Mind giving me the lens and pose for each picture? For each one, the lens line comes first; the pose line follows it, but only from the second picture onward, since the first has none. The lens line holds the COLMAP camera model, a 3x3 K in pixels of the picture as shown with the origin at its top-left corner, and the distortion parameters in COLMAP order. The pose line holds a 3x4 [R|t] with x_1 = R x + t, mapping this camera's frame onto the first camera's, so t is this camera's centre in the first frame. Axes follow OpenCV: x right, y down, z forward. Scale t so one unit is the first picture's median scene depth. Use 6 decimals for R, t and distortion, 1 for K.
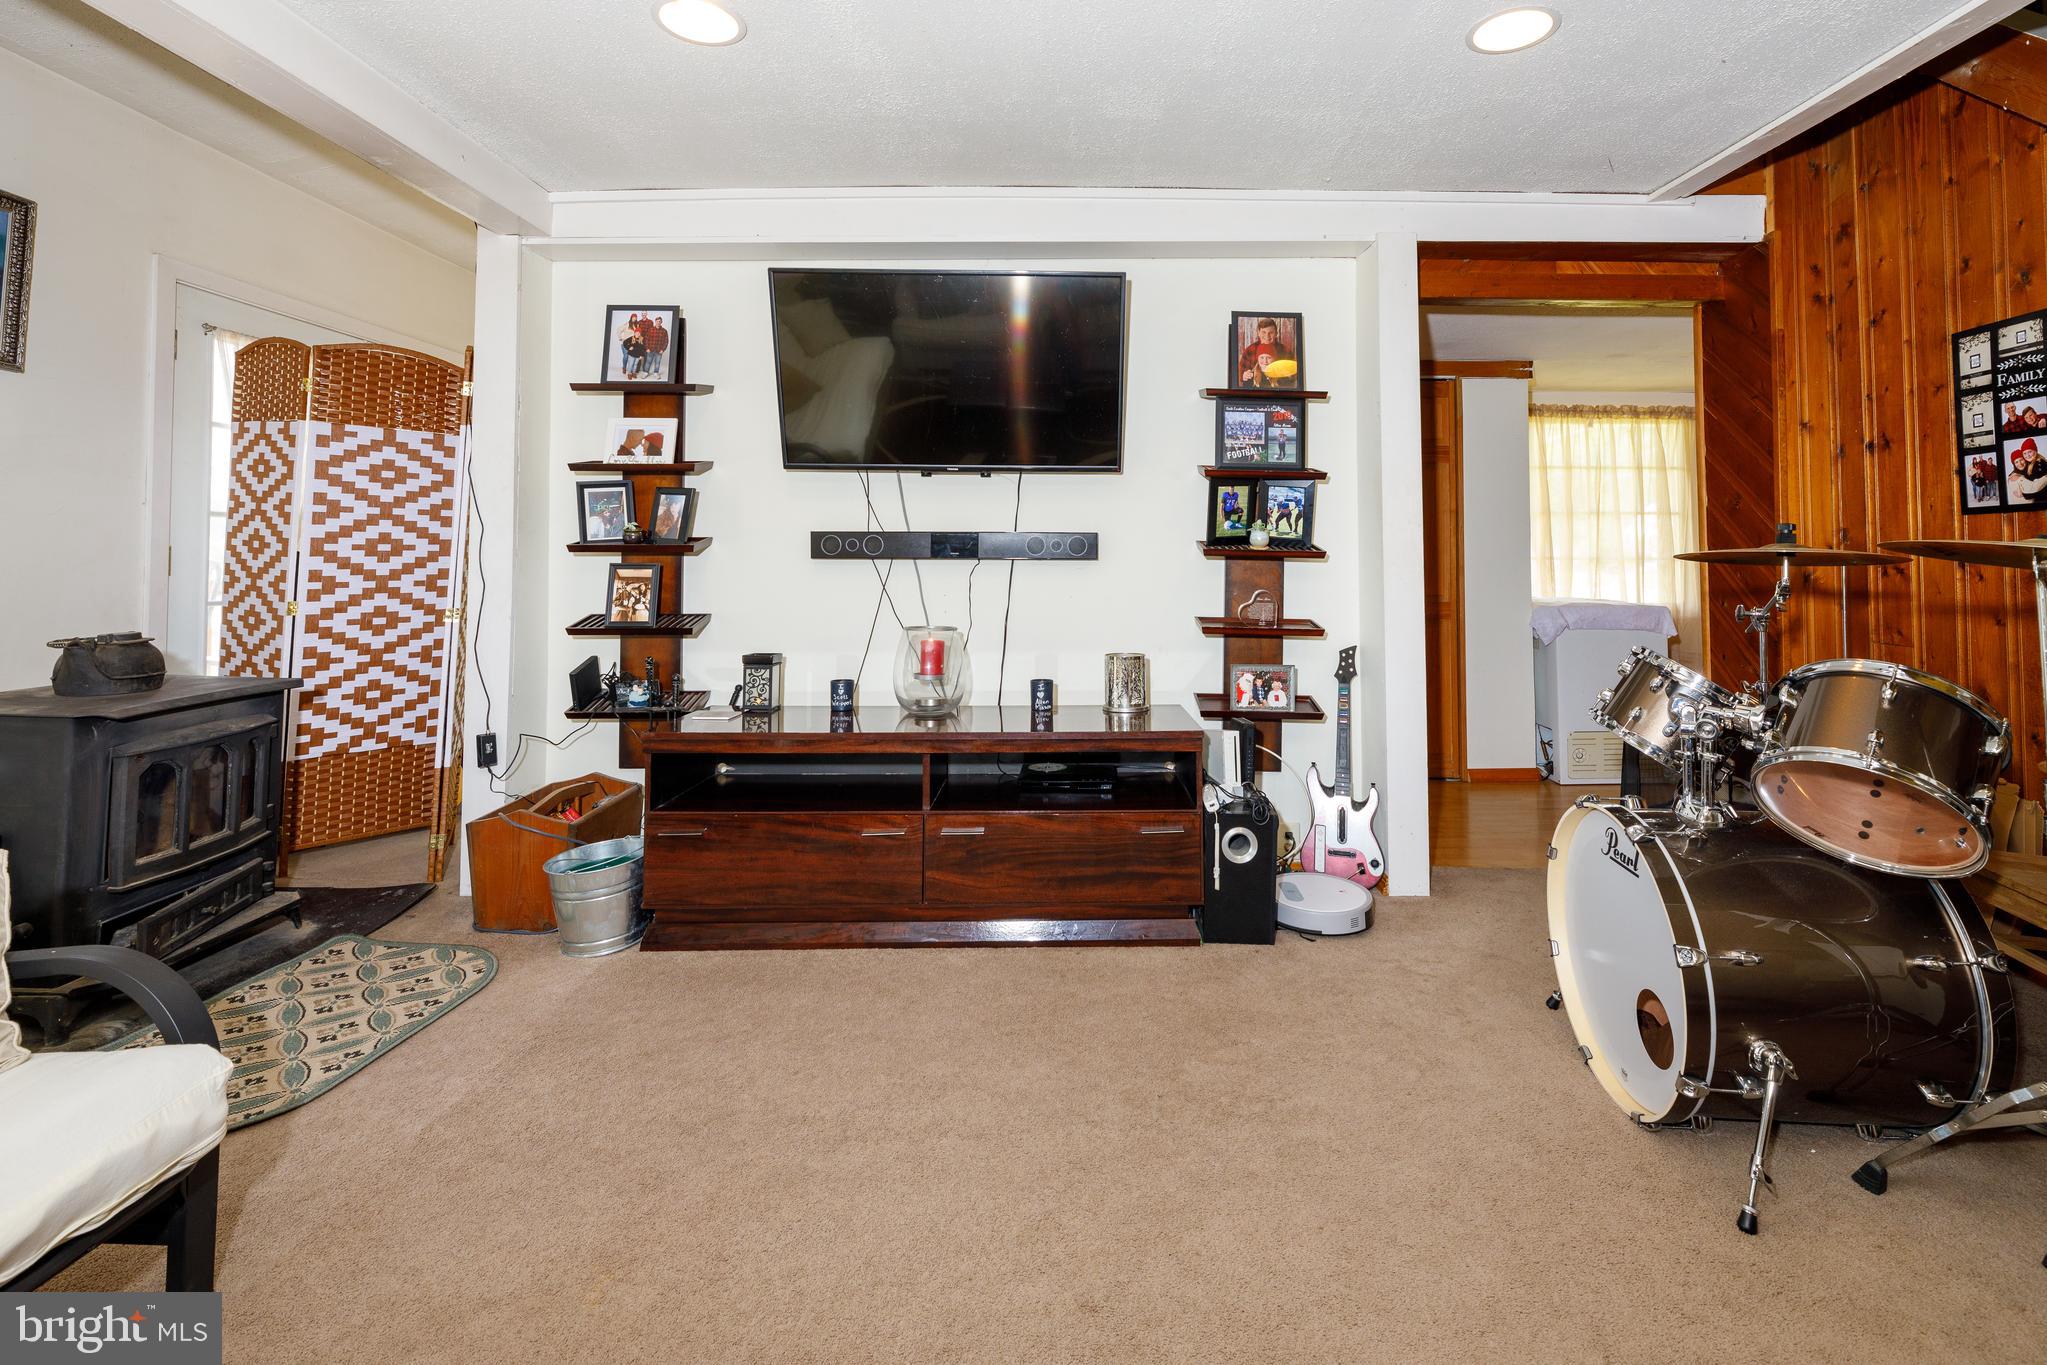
lens RADIAL K [[931.9, 0, 1089.1], [0, 931.9, 519.1], [0, 0, 1]] dist [-0.002356, -0.000437]
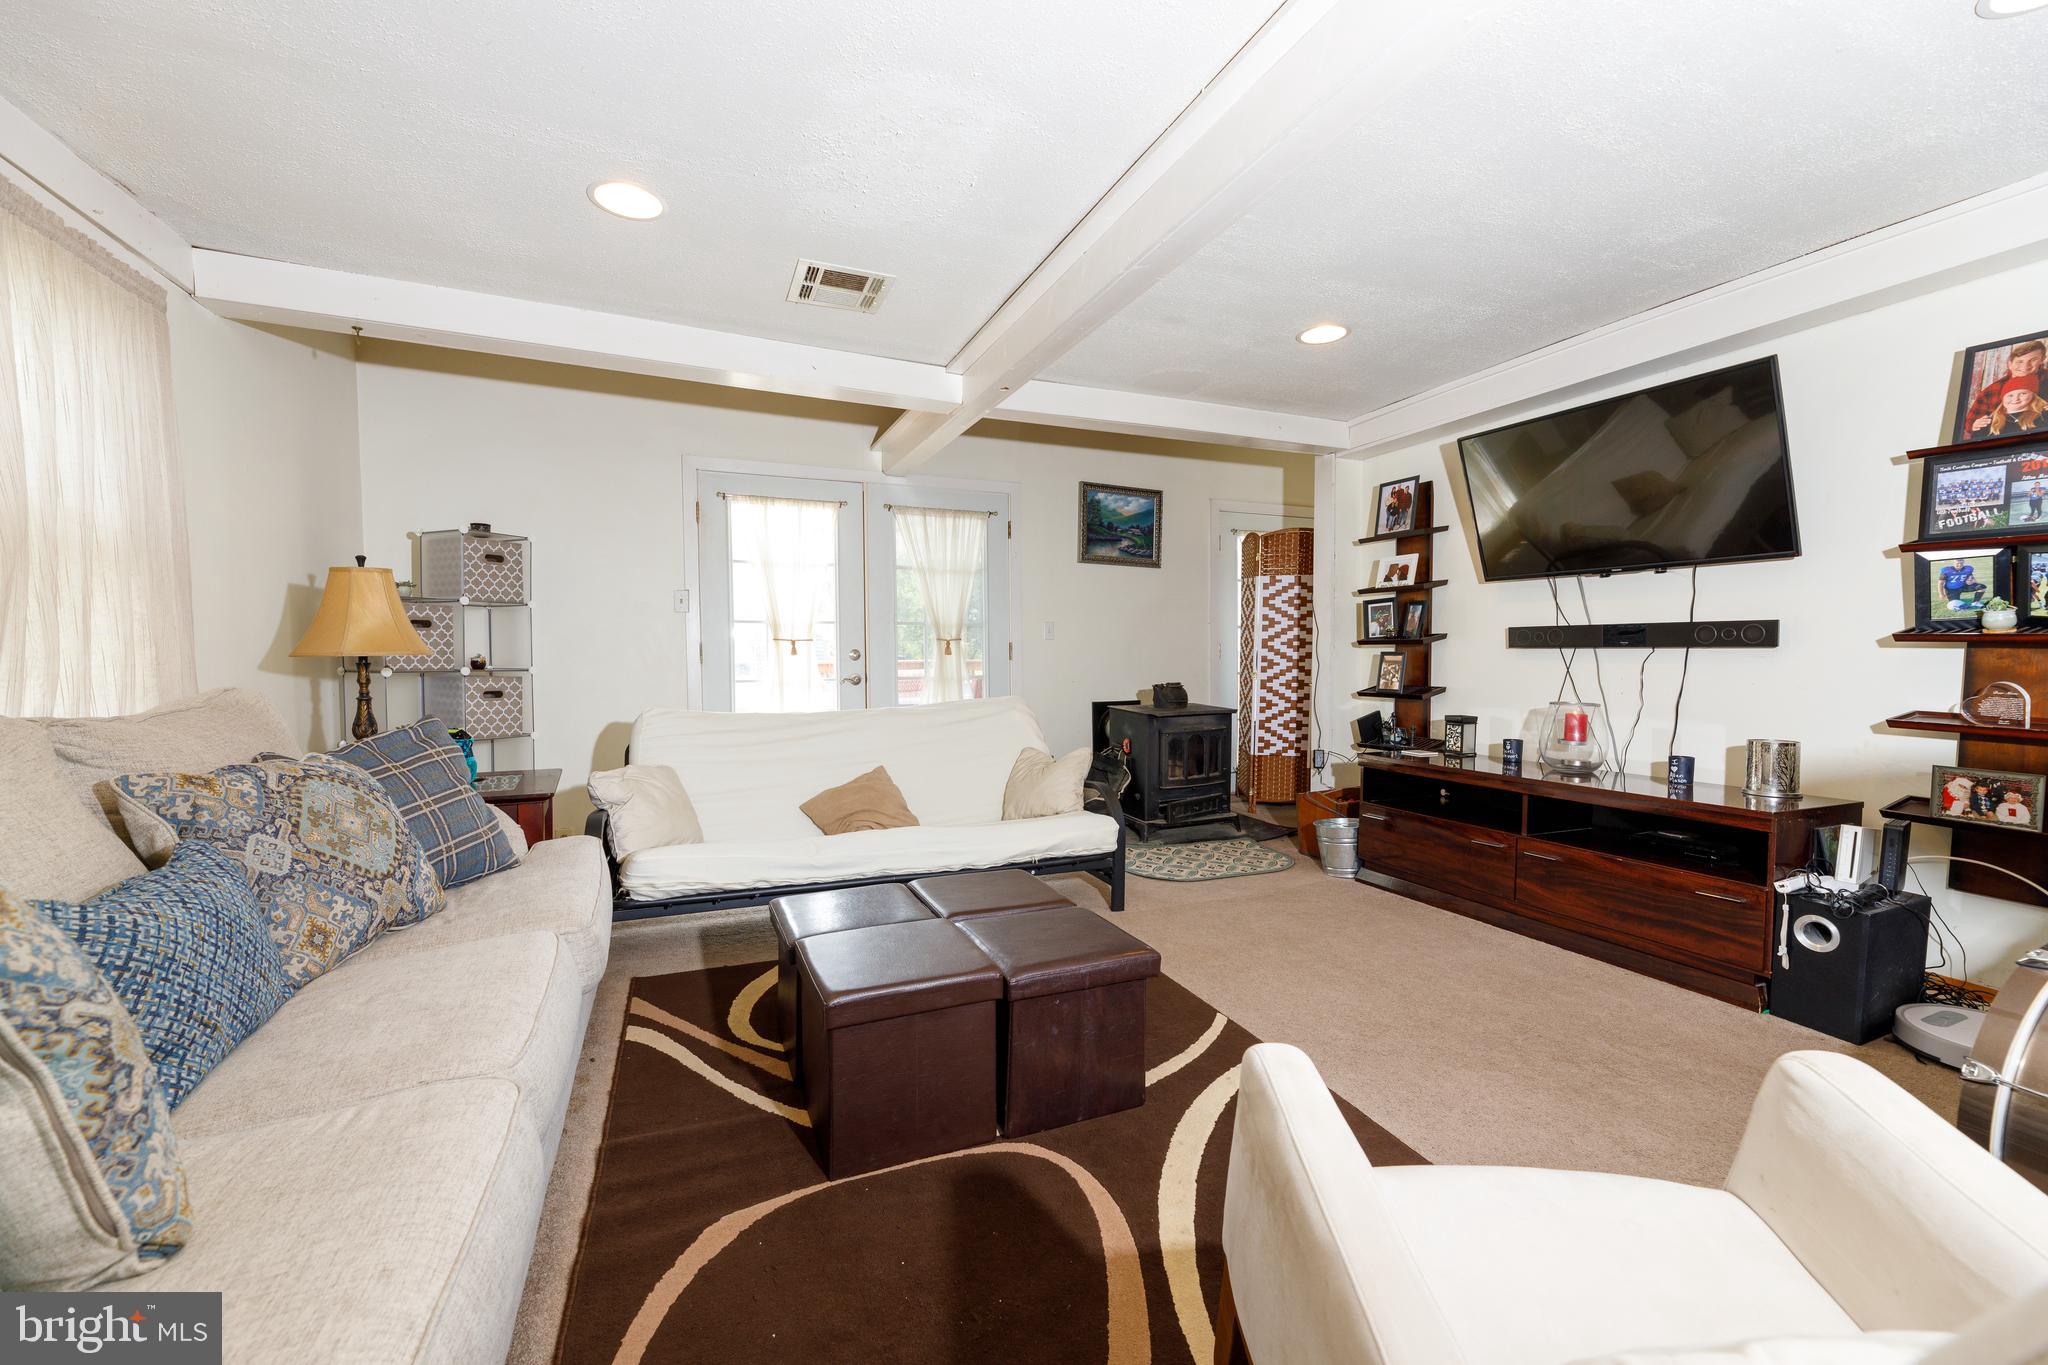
lens RADIAL K [[812.9, 0, 1024.0], [0, 812.9, 682.5], [0, 0, 1]] dist [0.000098, 0.000017]
pose [[0.381909, 0.032381, -0.923632, 0.521488], [0.041339, 0.997787, 0.052073, 0.003203], [0.923275, -0.058070, 0.379725, -0.075462]]
